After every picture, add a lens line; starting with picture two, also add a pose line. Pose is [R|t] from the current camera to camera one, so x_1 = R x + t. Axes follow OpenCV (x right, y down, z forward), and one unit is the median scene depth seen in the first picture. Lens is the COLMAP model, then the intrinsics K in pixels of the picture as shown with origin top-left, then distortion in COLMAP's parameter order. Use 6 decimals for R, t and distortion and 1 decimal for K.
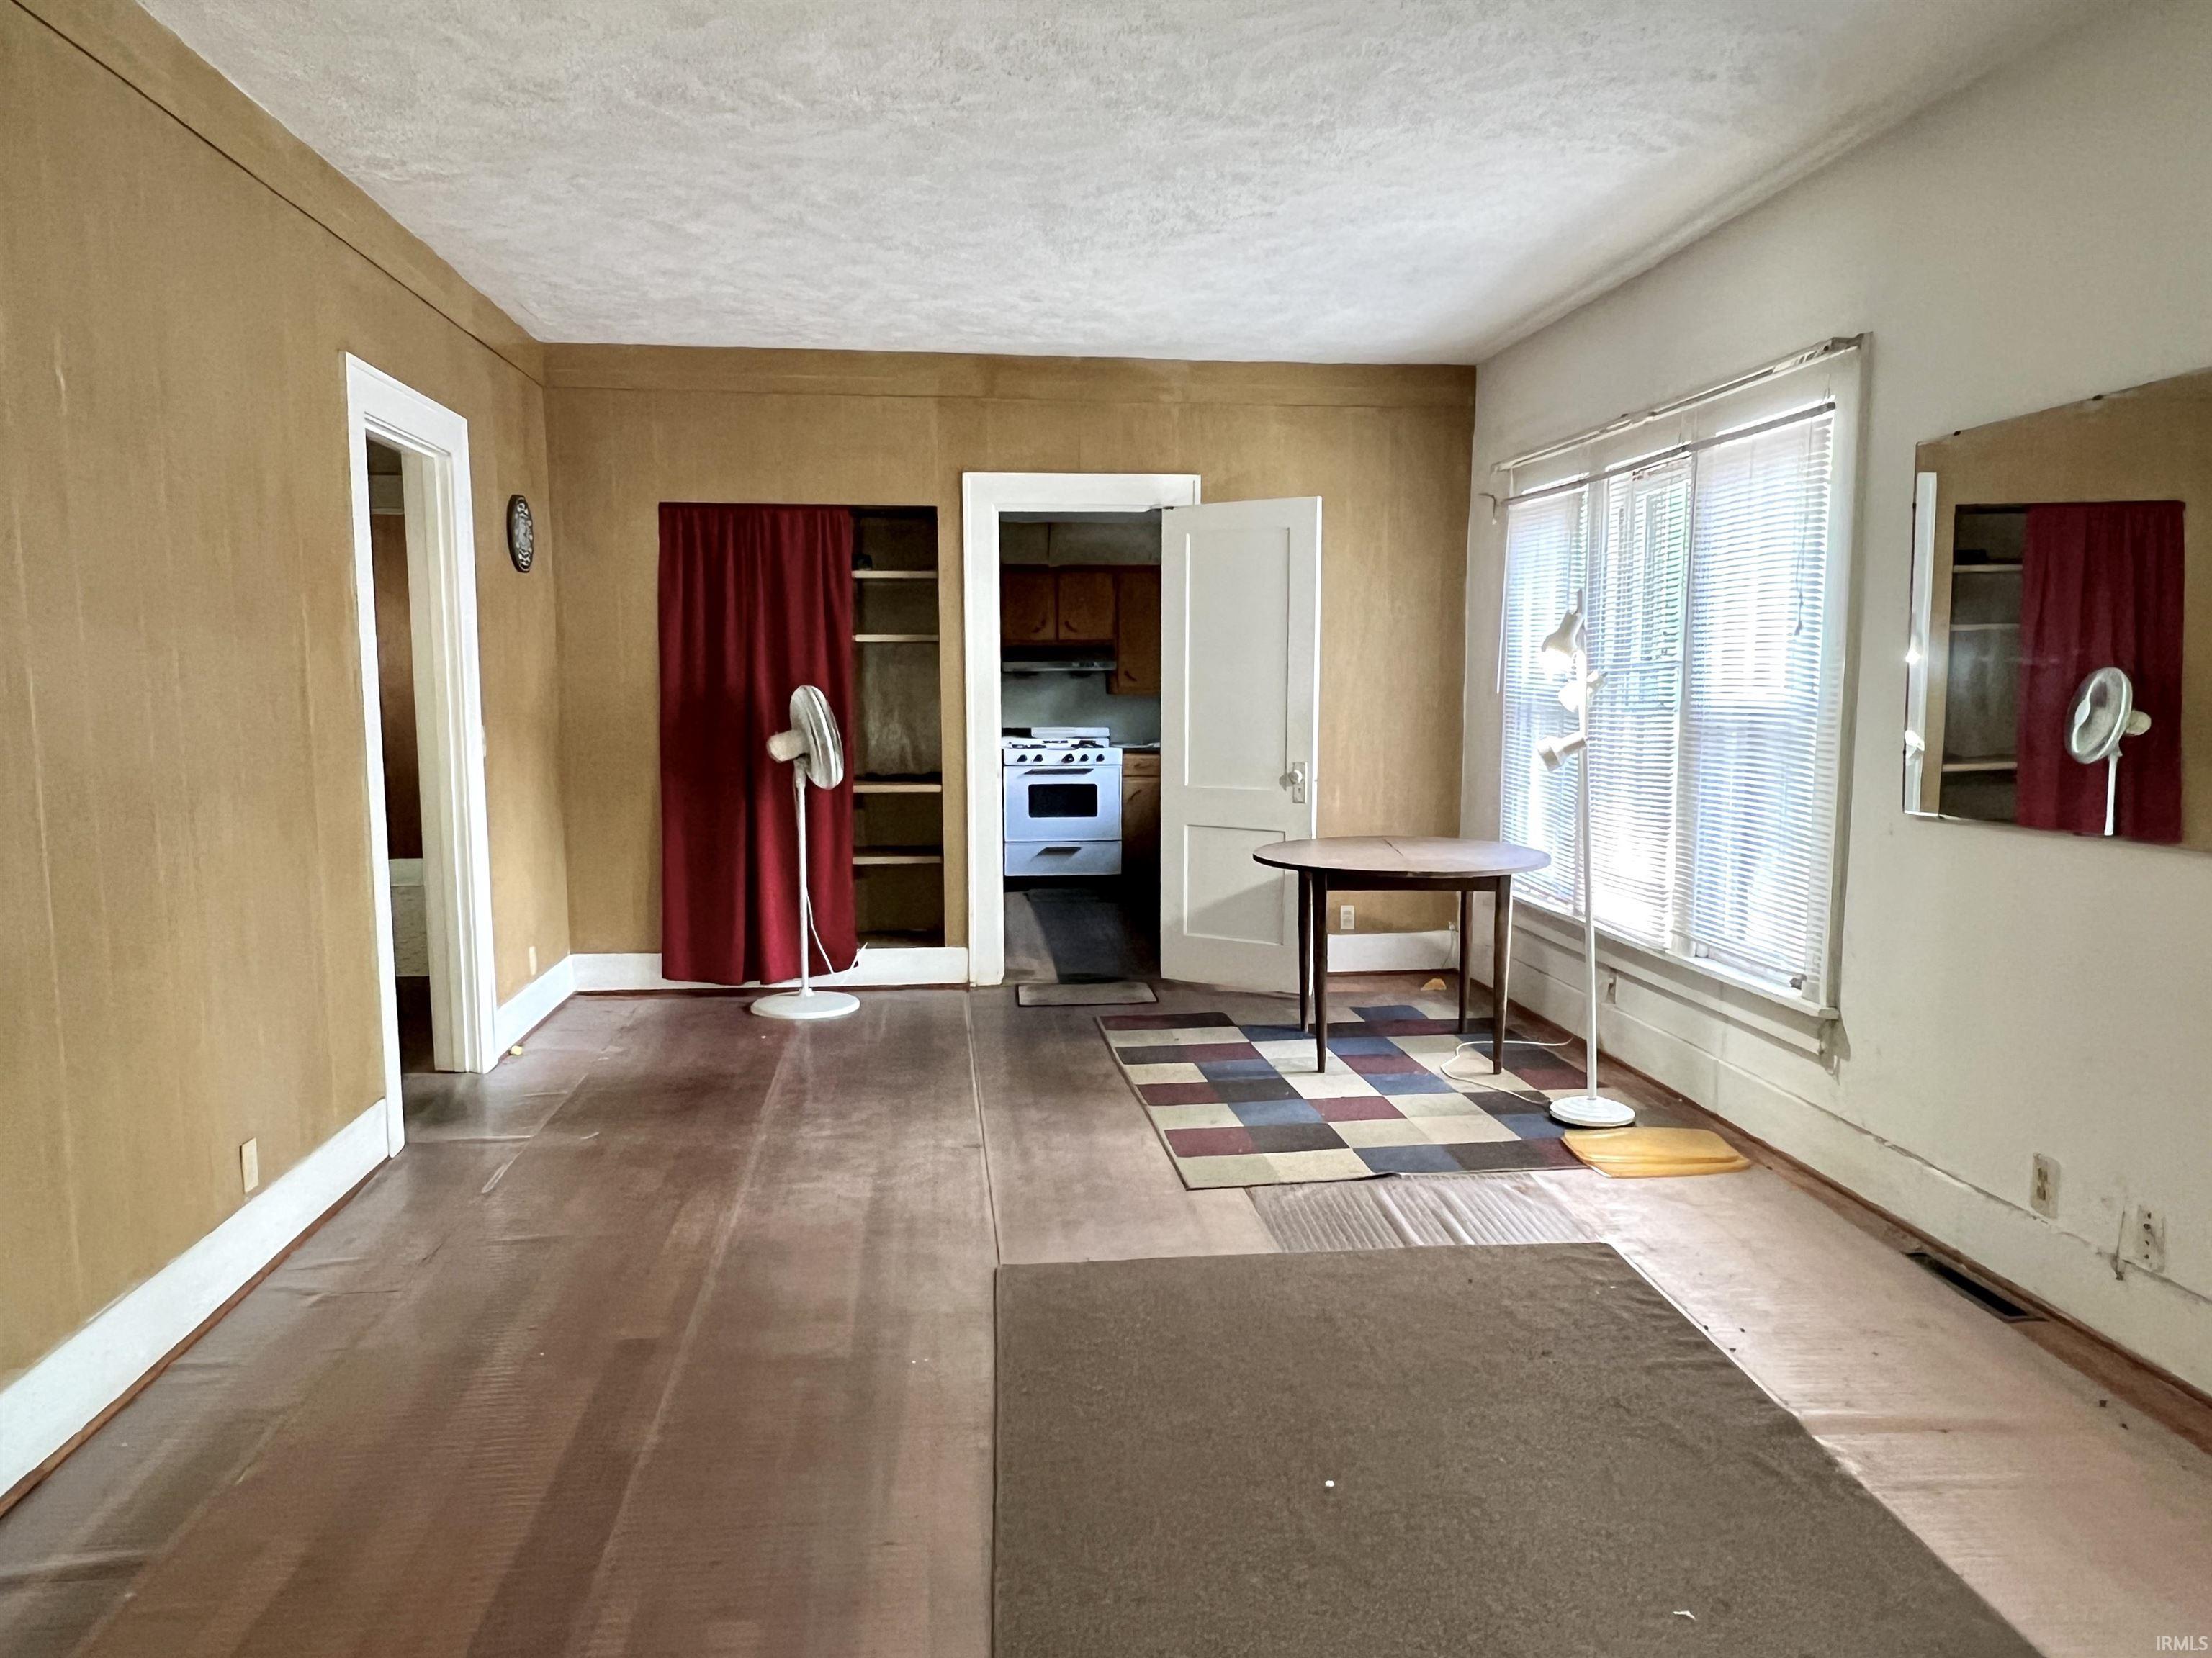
lens RADIAL K [[1500.3, 0, 1094.2], [0, 1500.3, 825.7], [0, 0, 1]] dist [-0.003333, -0.002376]
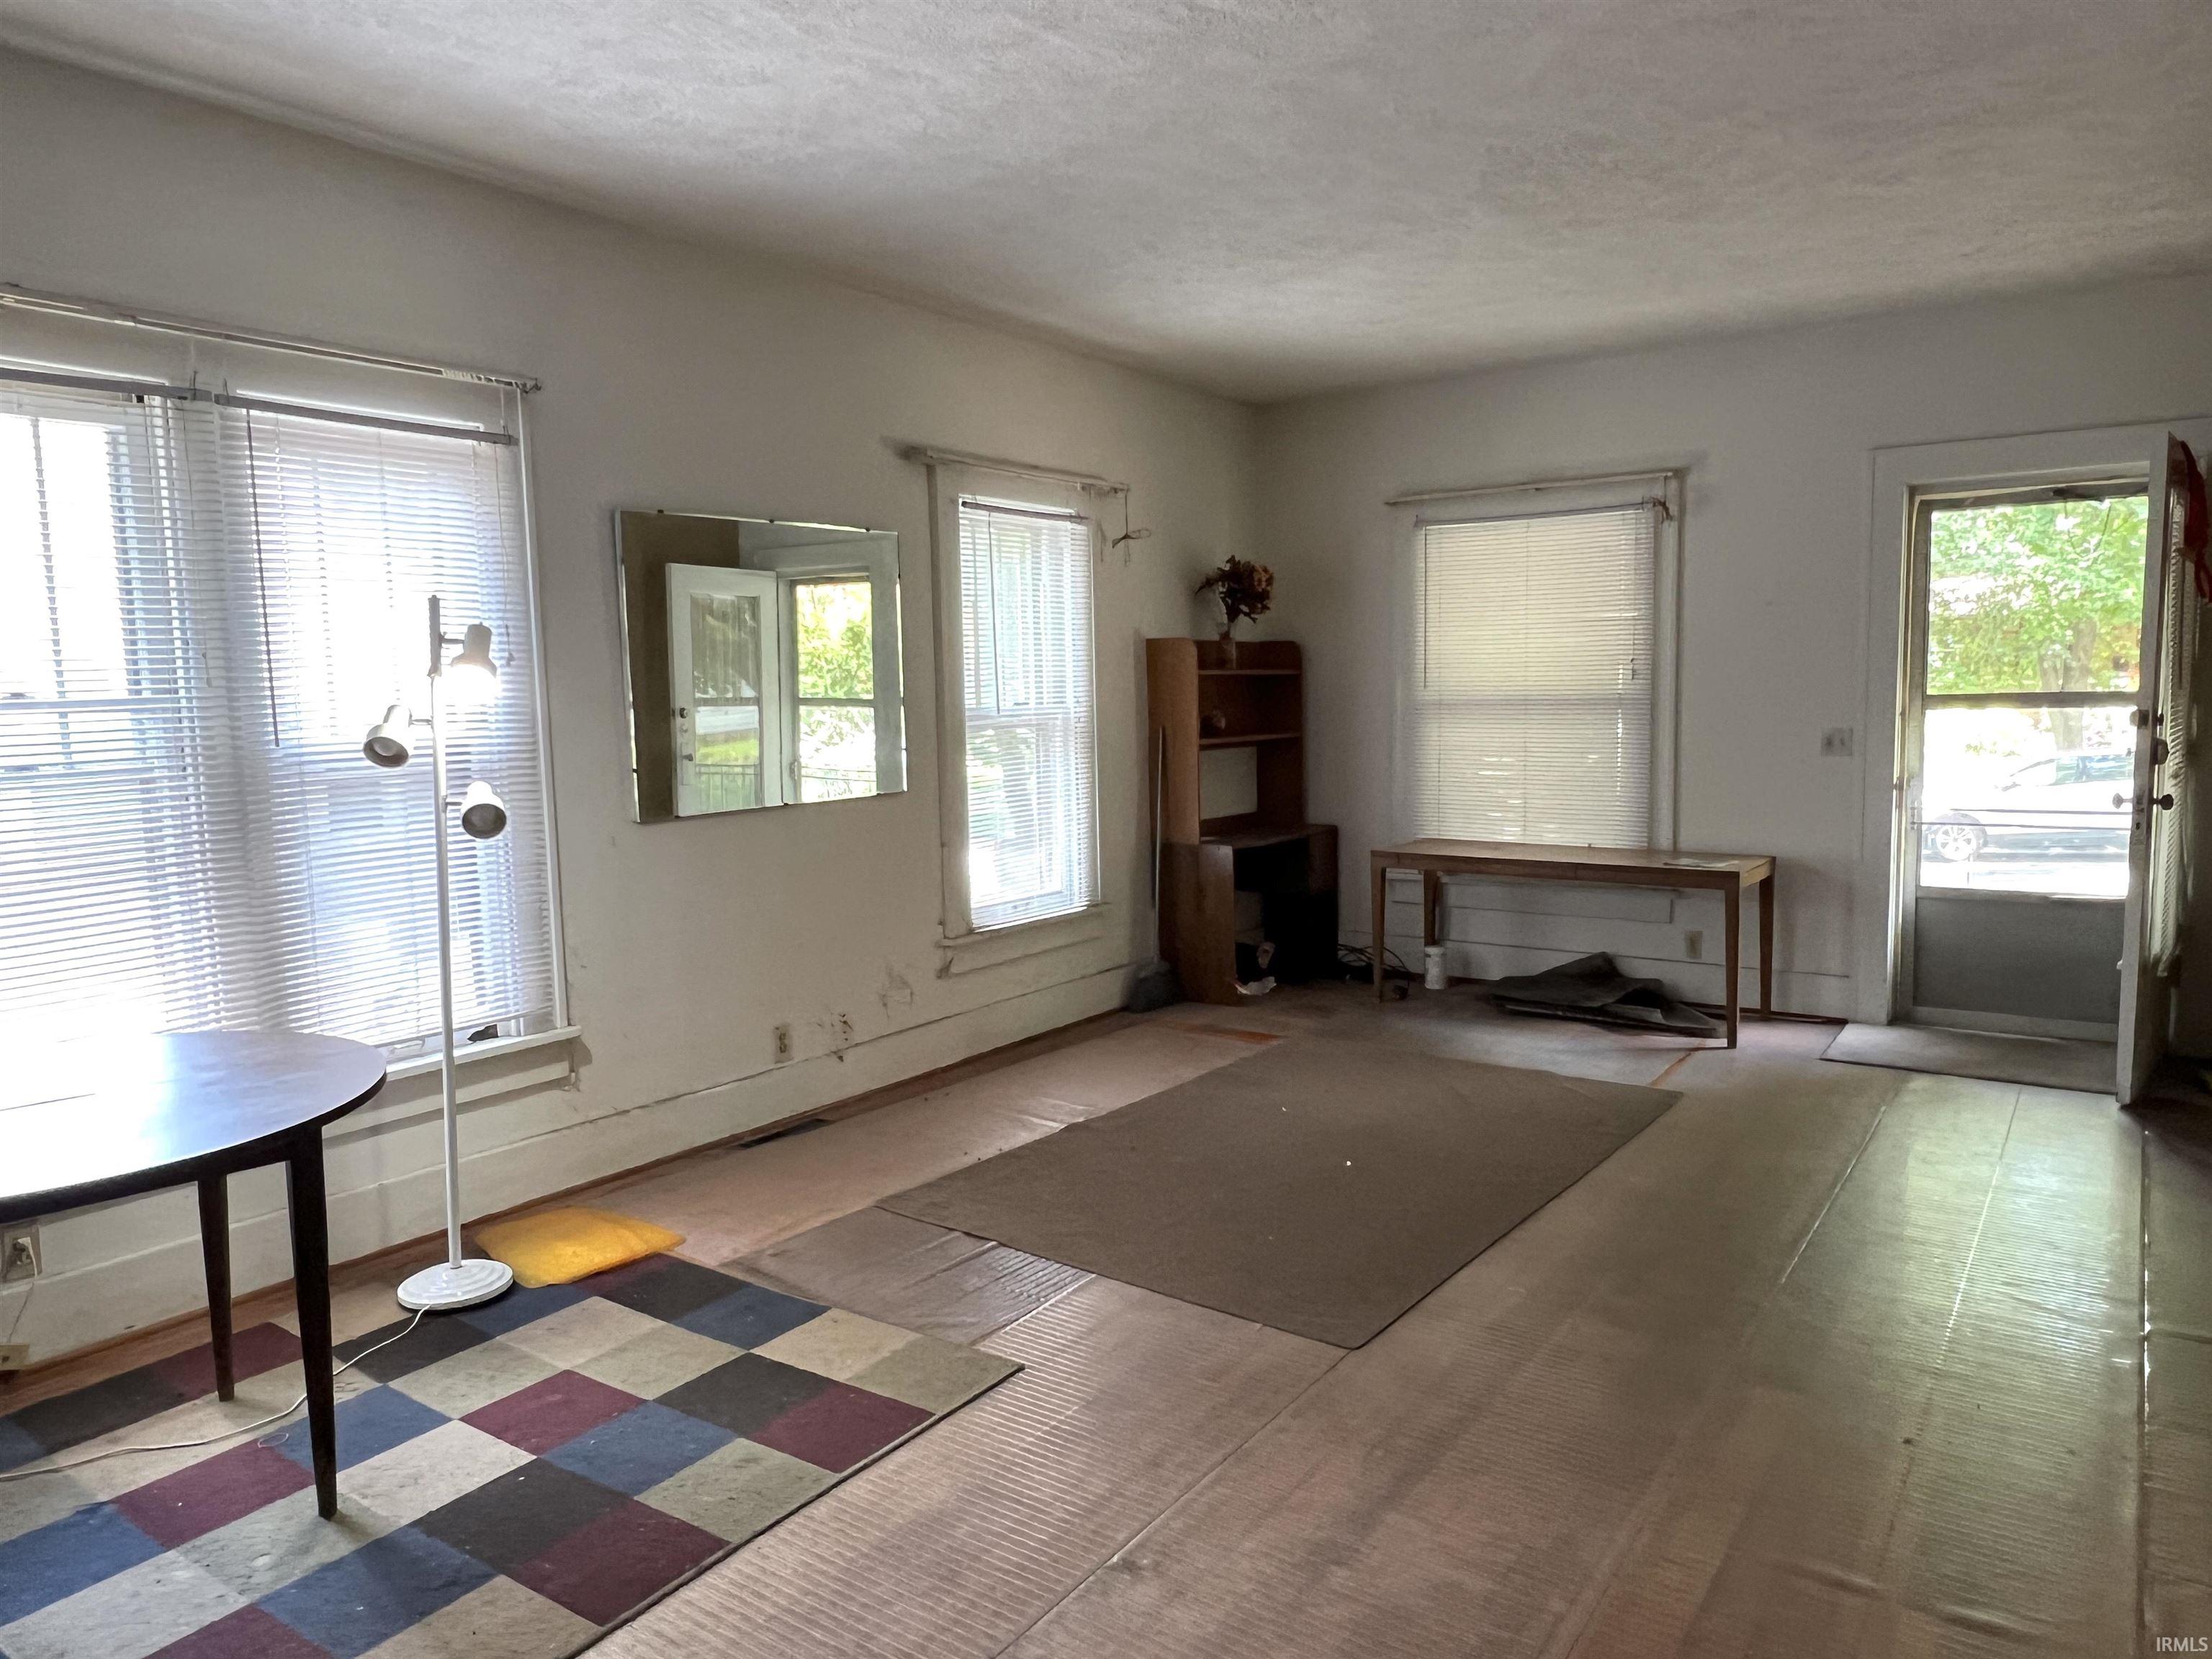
lens RADIAL K [[1500.5, 0, 1089.1], [0, 1500.5, 836.3], [0, 0, 1]] dist [-0.003333, -0.002376]
pose [[-0.749589, -0.046881, 0.660242, -0.358259], [0.090262, 0.980931, 0.172128, -0.119894], [-0.655721, 0.188620, -0.731063, 1.167566]]
